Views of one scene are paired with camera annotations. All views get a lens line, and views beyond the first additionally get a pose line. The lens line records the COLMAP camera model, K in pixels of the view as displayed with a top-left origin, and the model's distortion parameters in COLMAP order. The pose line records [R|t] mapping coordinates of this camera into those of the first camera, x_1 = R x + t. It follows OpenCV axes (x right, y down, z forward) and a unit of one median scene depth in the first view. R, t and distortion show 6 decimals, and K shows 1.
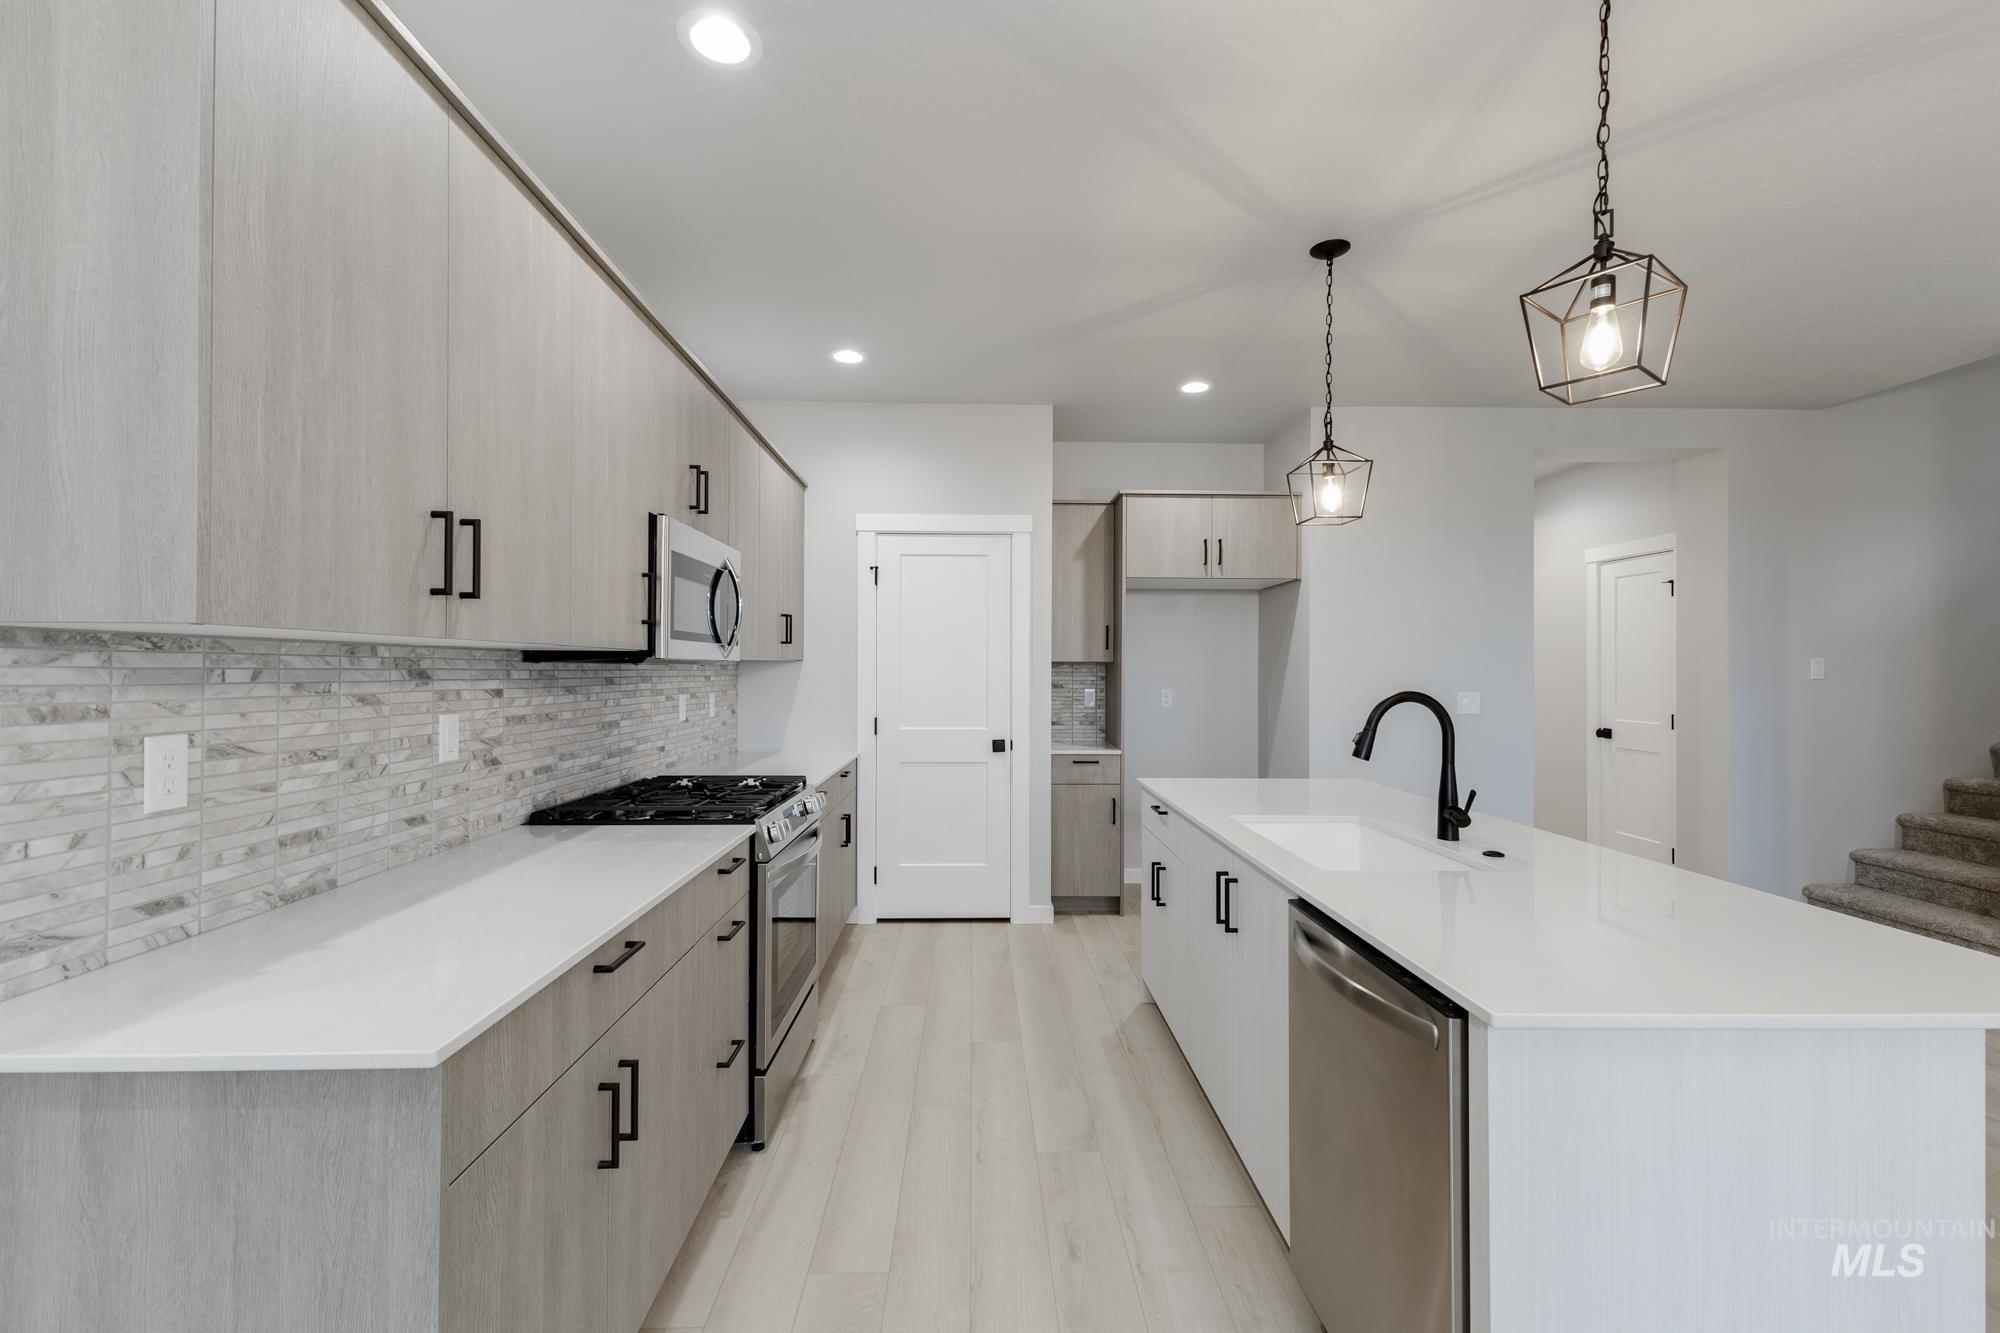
lens RADIAL K [[873.3, 0, 969.6], [0, 873.3, 668.1], [0, 0, 1]] dist [0.009466, -0.000154]
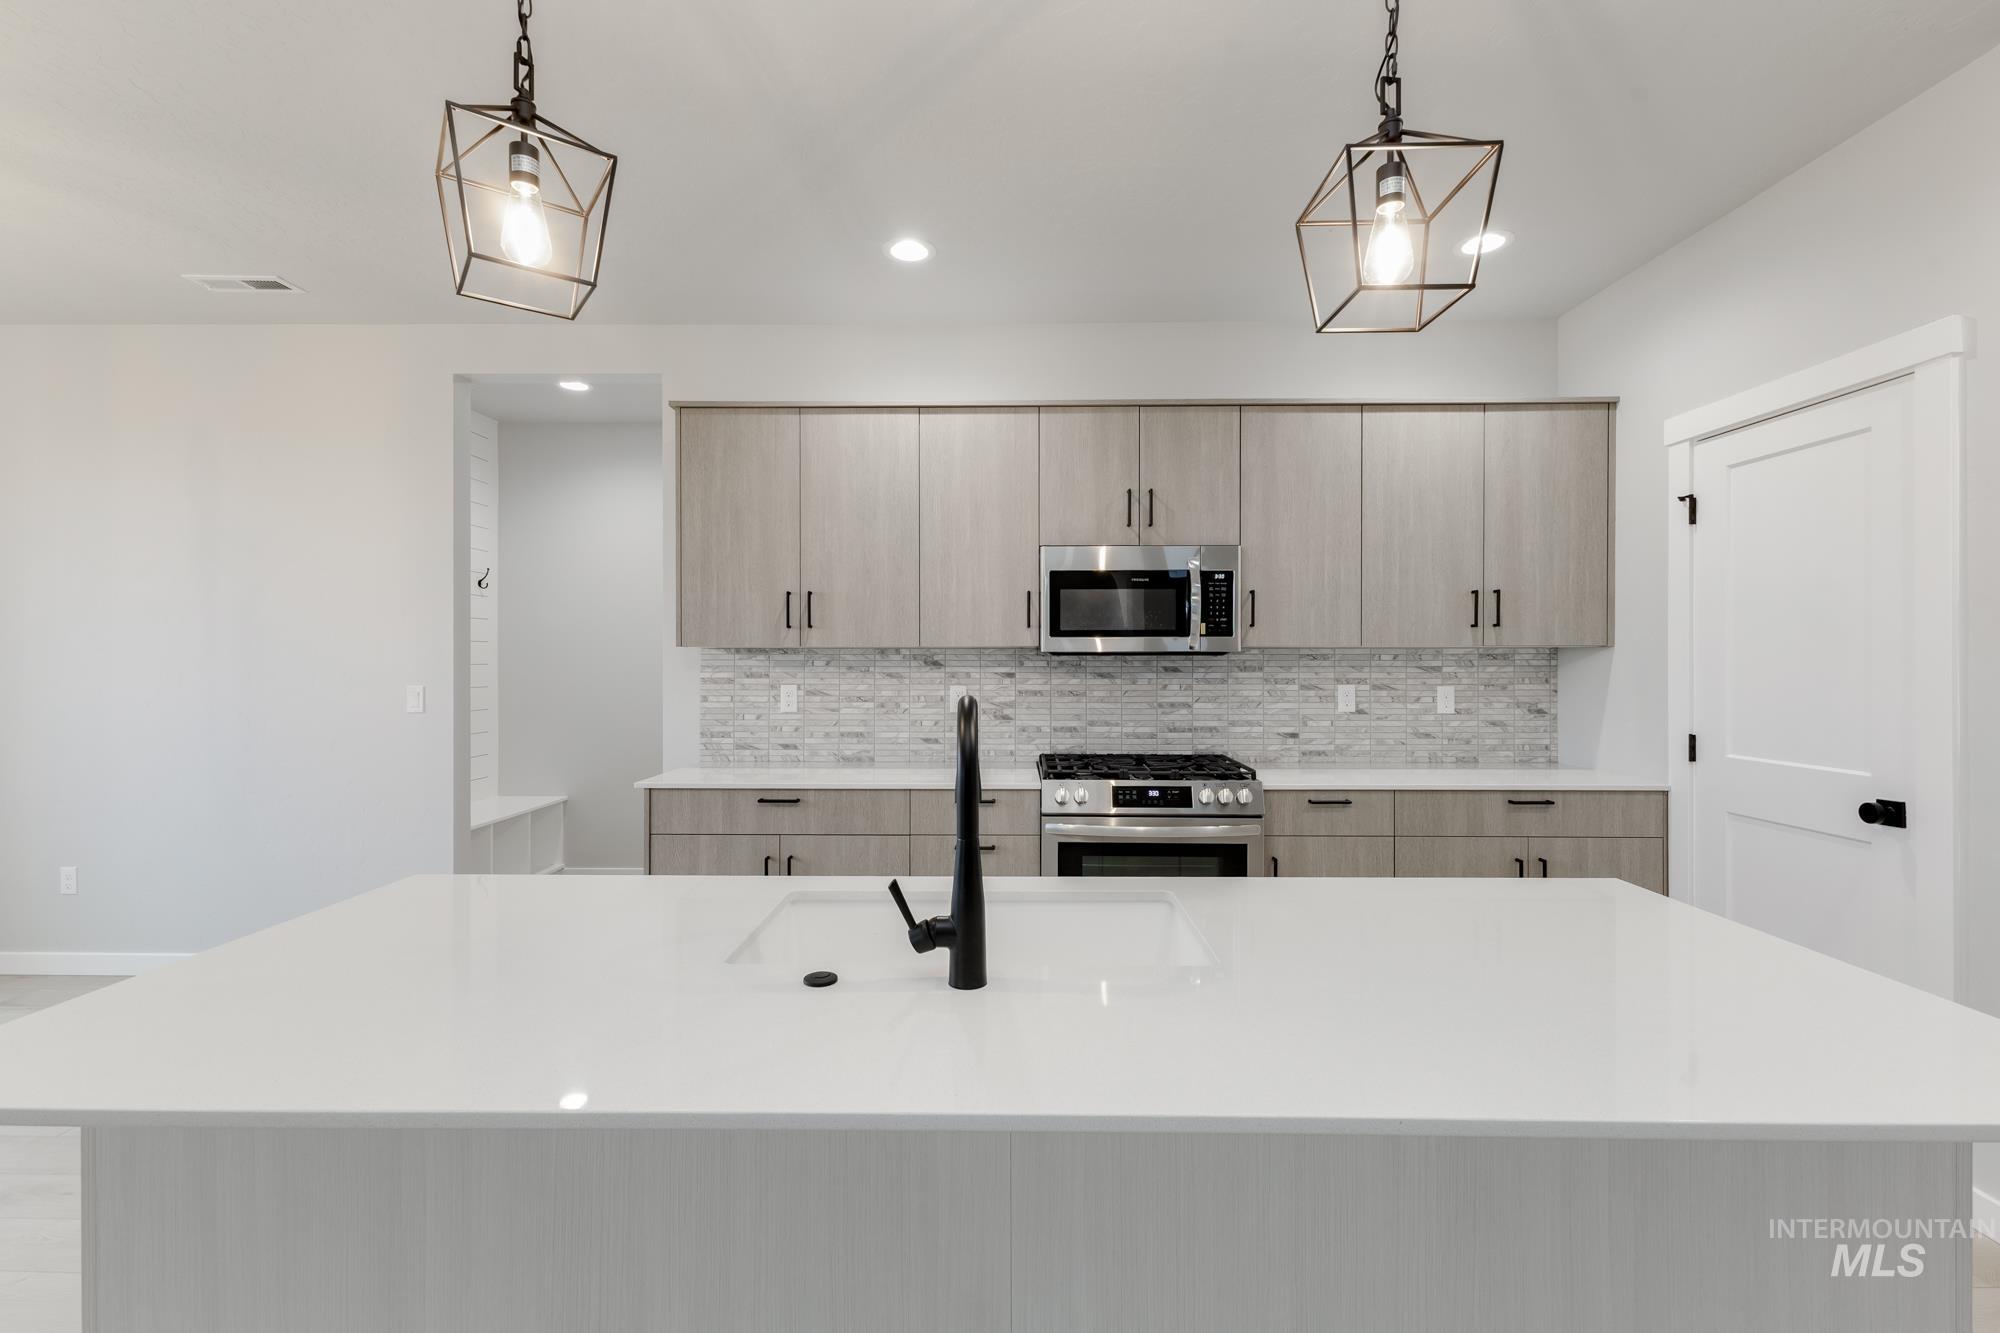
lens RADIAL K [[863.7, 0, 999.7], [0, 863.7, 660.4], [0, 0, 1]] dist [0.017435, -0.006469]
pose [[-0.012974, -0.003841, -0.999908, 1.376895], [0.002918, 0.999988, -0.003879, 0.009841], [0.999912, -0.002968, -0.012963, 1.312995]]
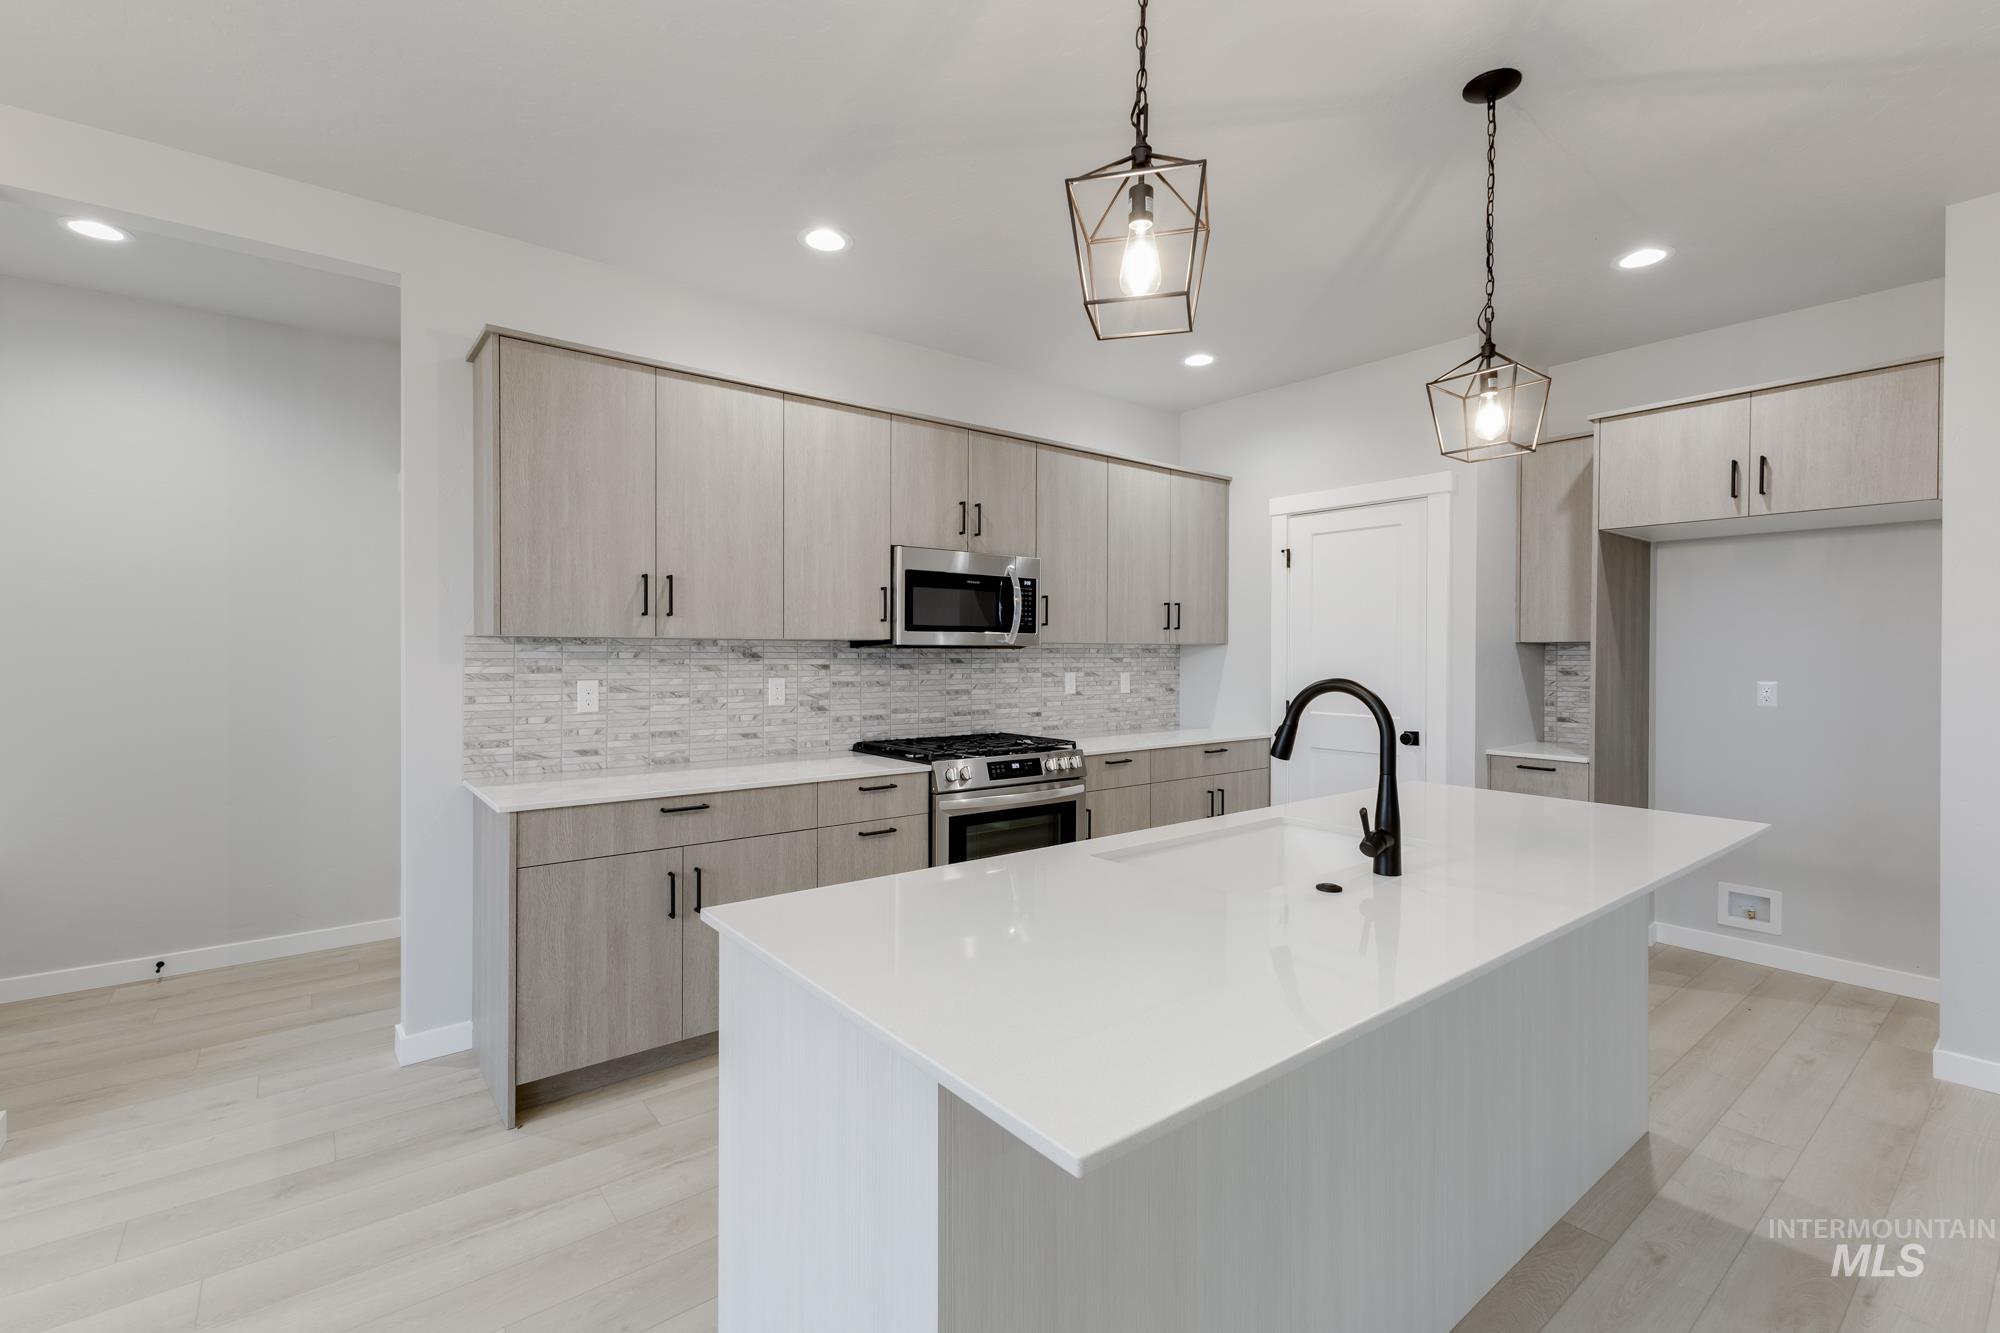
lens RADIAL K [[863.7, 0, 999.7], [0, 863.7, 660.4], [0, 0, 1]] dist [0.017435, -0.006469]
pose [[0.612248, 0.005654, -0.790645, 1.233365], [0.001557, 0.999964, 0.008357, 0.004167], [0.790664, -0.006348, 0.612217, 0.351255]]
